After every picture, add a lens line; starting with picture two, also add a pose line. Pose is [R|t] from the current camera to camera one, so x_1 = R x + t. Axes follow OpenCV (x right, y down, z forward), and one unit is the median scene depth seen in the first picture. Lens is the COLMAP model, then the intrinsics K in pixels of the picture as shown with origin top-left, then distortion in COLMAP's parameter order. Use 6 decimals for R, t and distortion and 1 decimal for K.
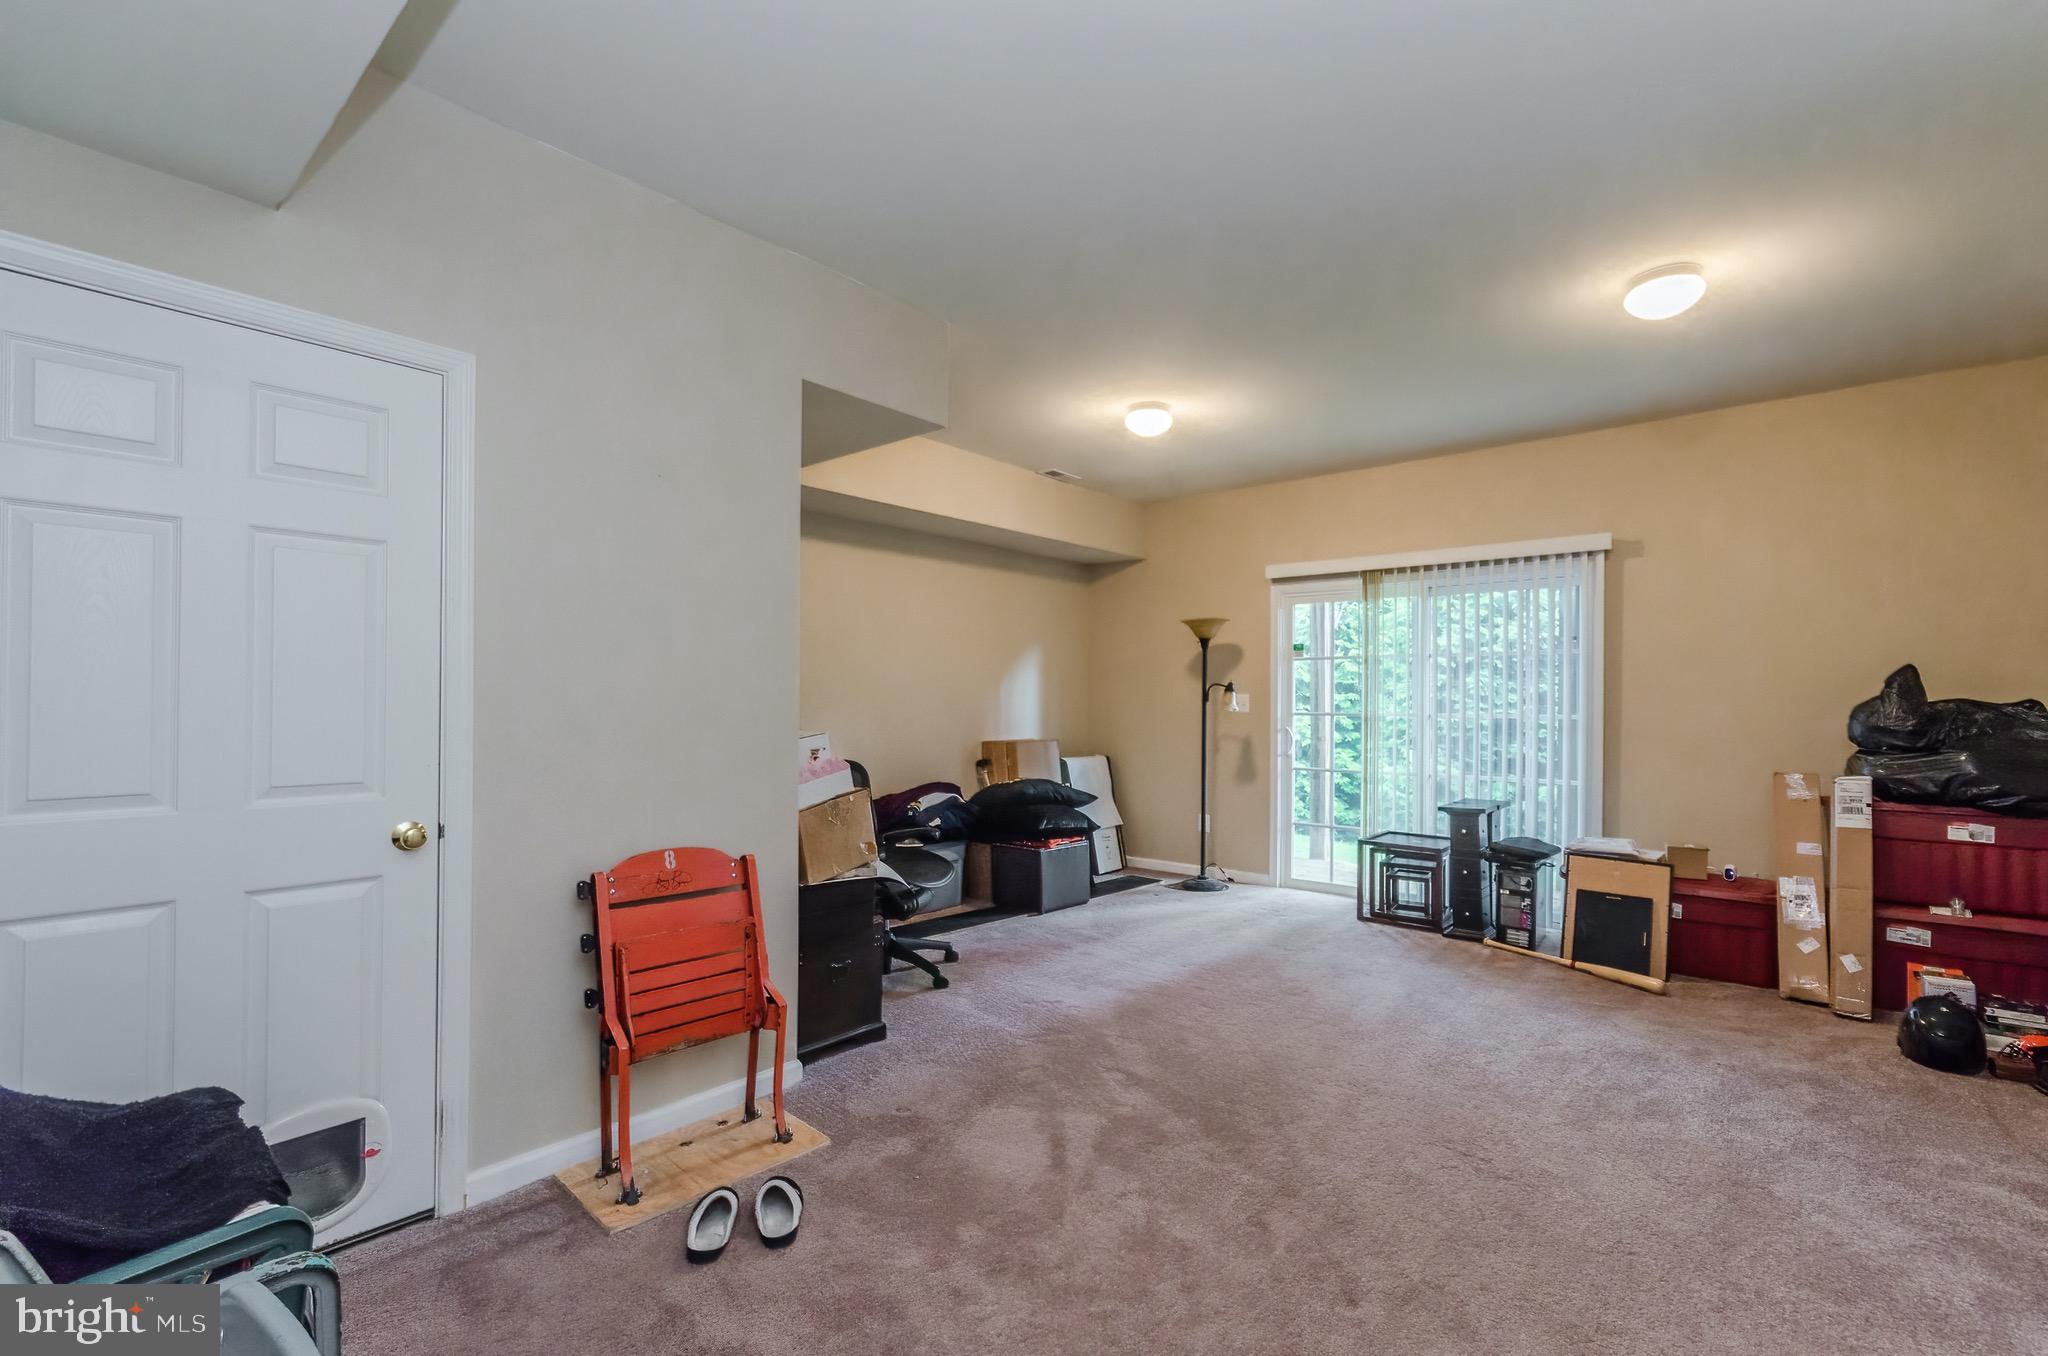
lens RADIAL K [[897.3, 0, 1052.8], [0, 897.3, 694.3], [0, 0, 1]] dist [0.007597, 0.000076]
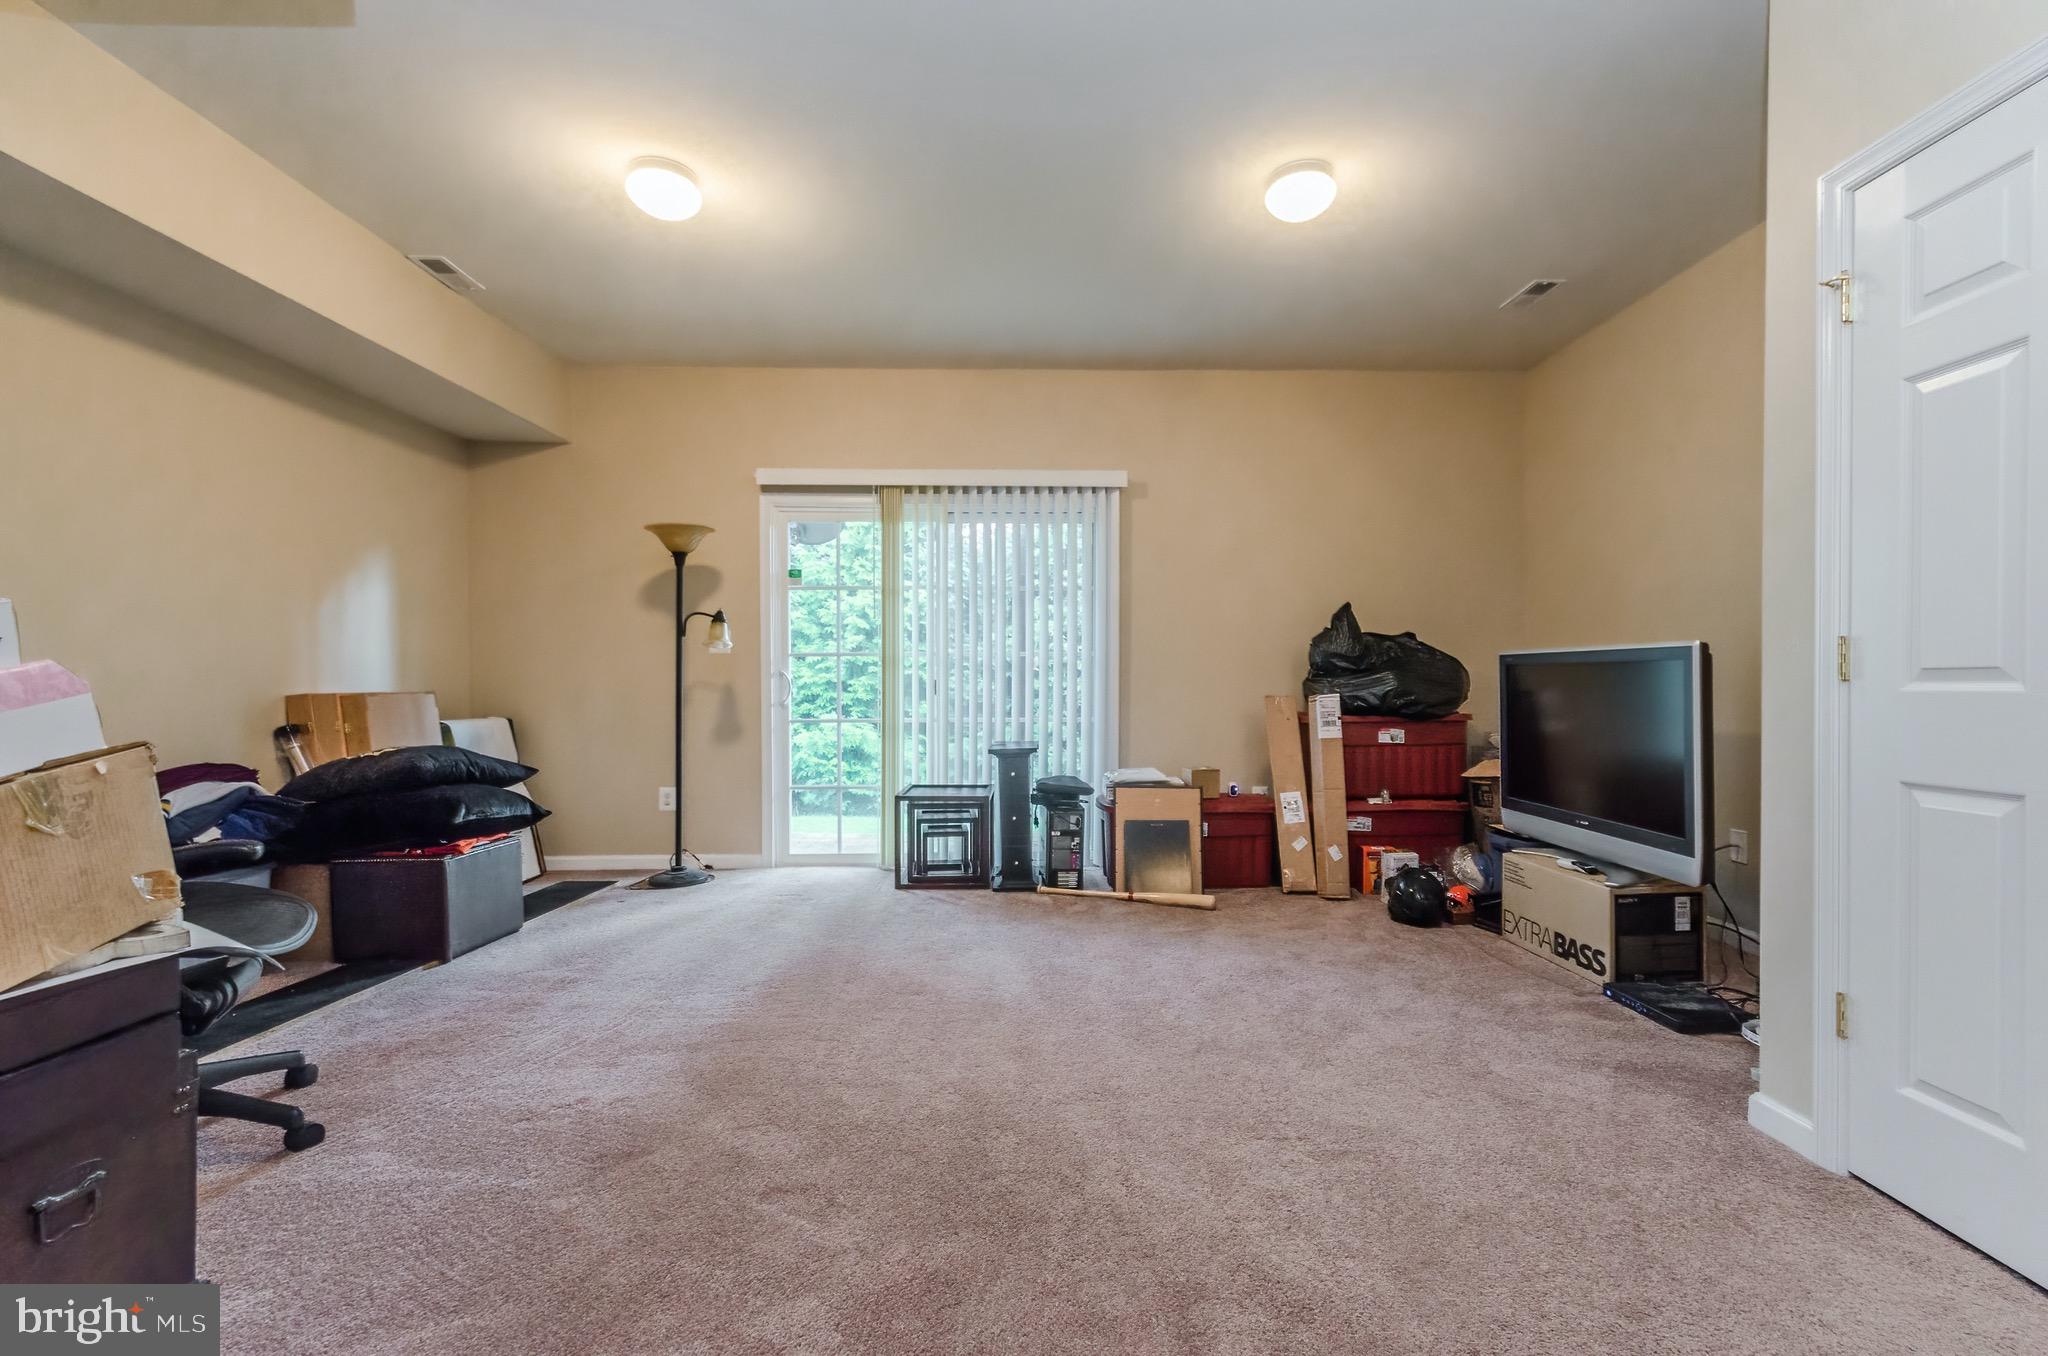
lens RADIAL K [[897.3, 0, 1056.7], [0, 897.3, 691.4], [0, 0, 1]] dist [0.007597, 0.000076]
pose [[0.752568, -0.013582, 0.658374, -0.117314], [0.000978, 0.999809, 0.019508, 0.051846], [-0.658513, -0.014037, 0.752438, 0.290056]]
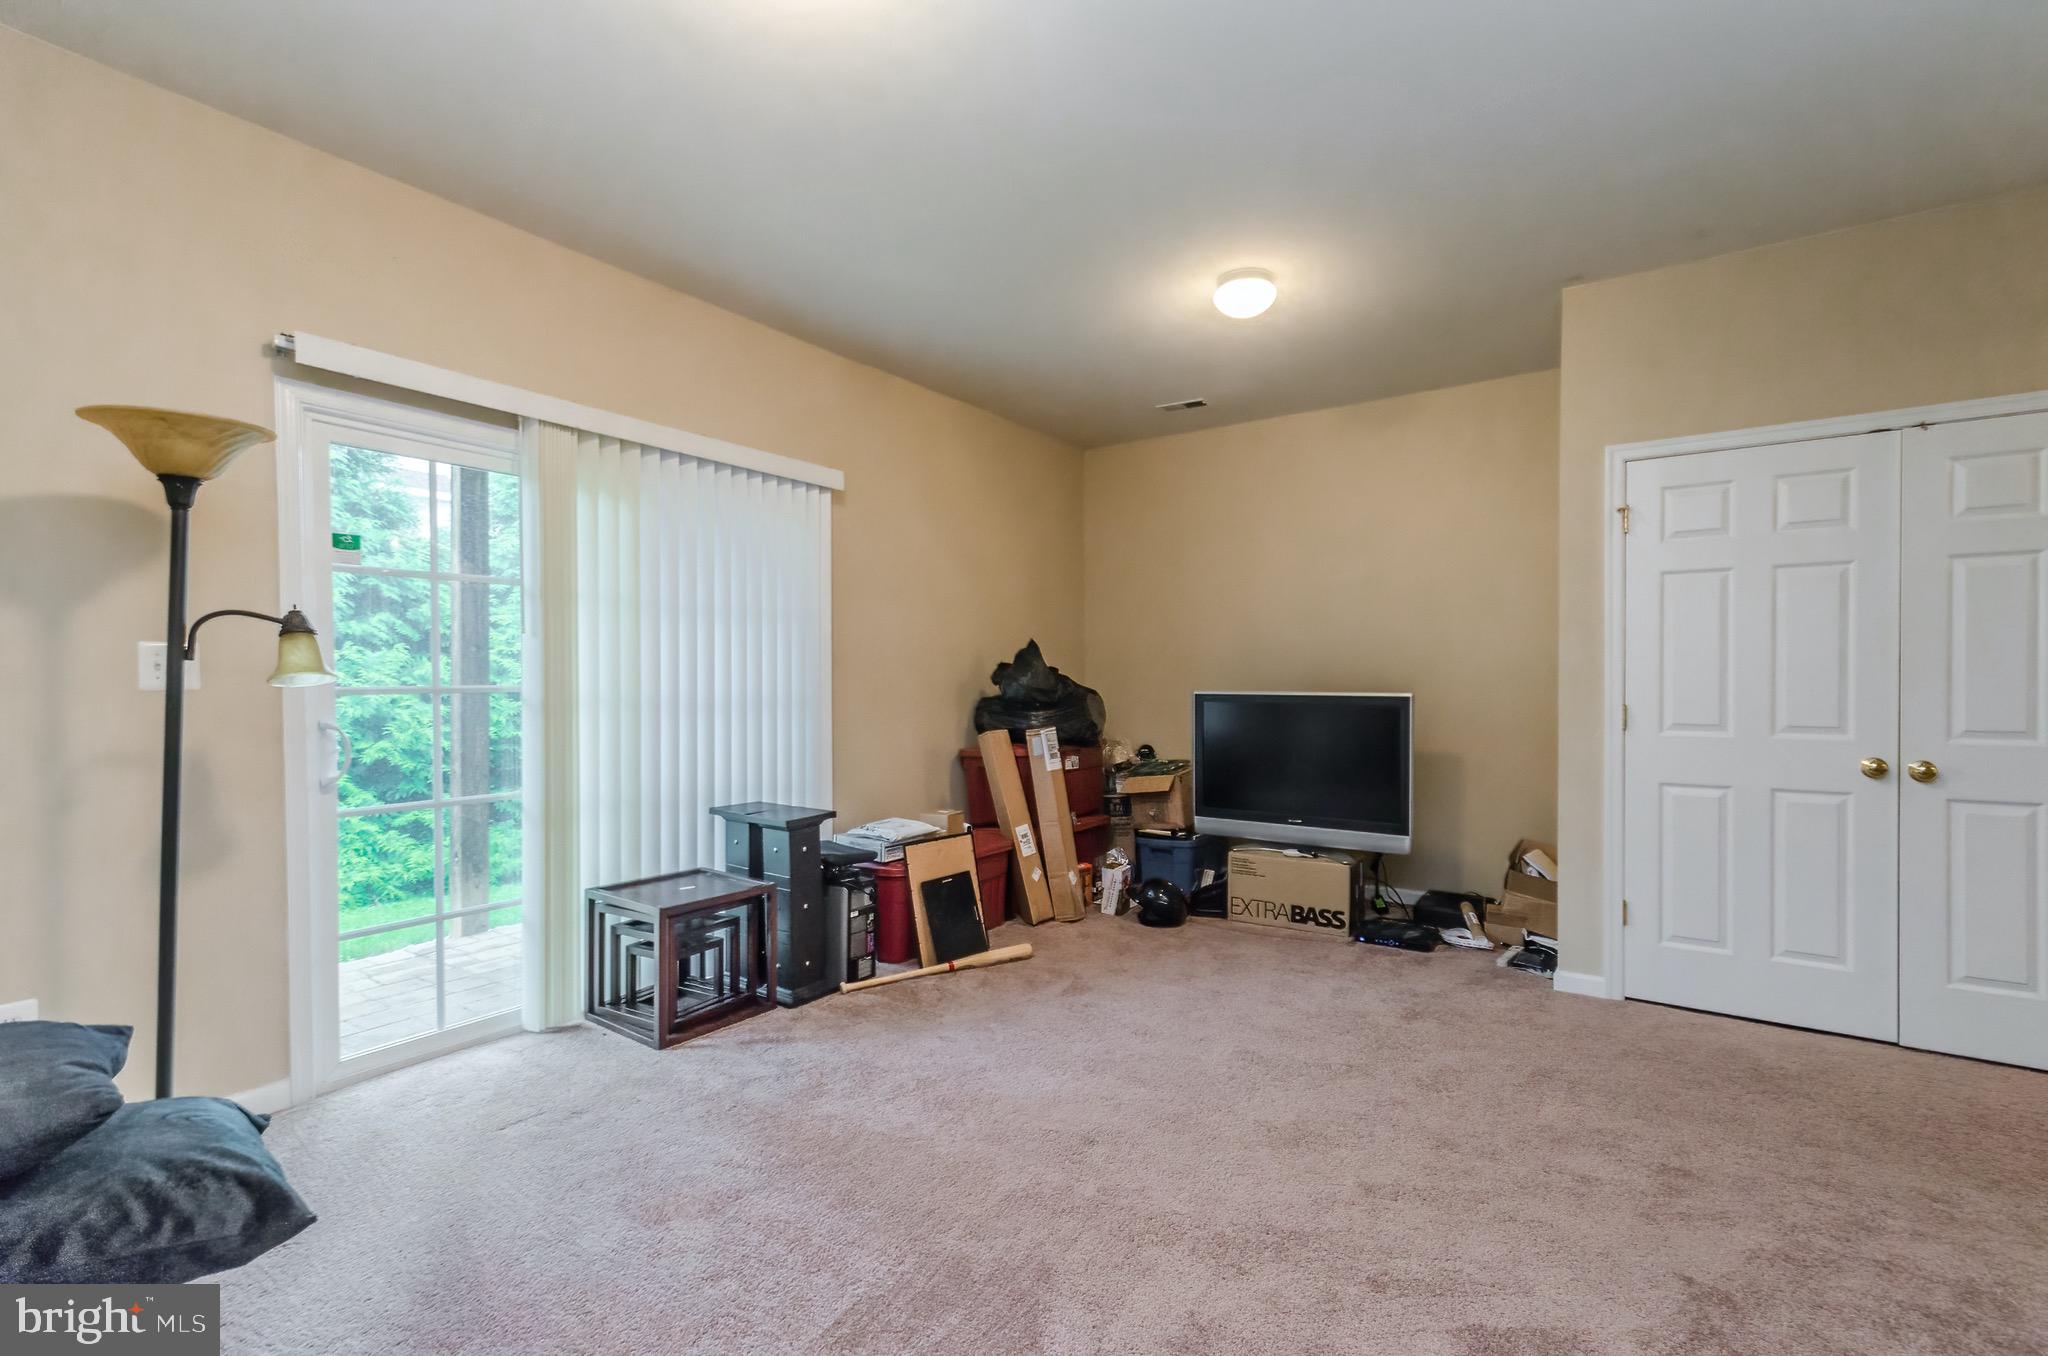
lens RADIAL K [[897.3, 0, 1056.0], [0, 897.3, 692.4], [0, 0, 1]] dist [0.007597, 0.000076]
pose [[-0.094461, -0.019571, 0.995336, -0.272235], [-0.007092, 0.999795, 0.018985, 0.014991], [-0.995503, -0.005265, -0.094581, 0.901560]]
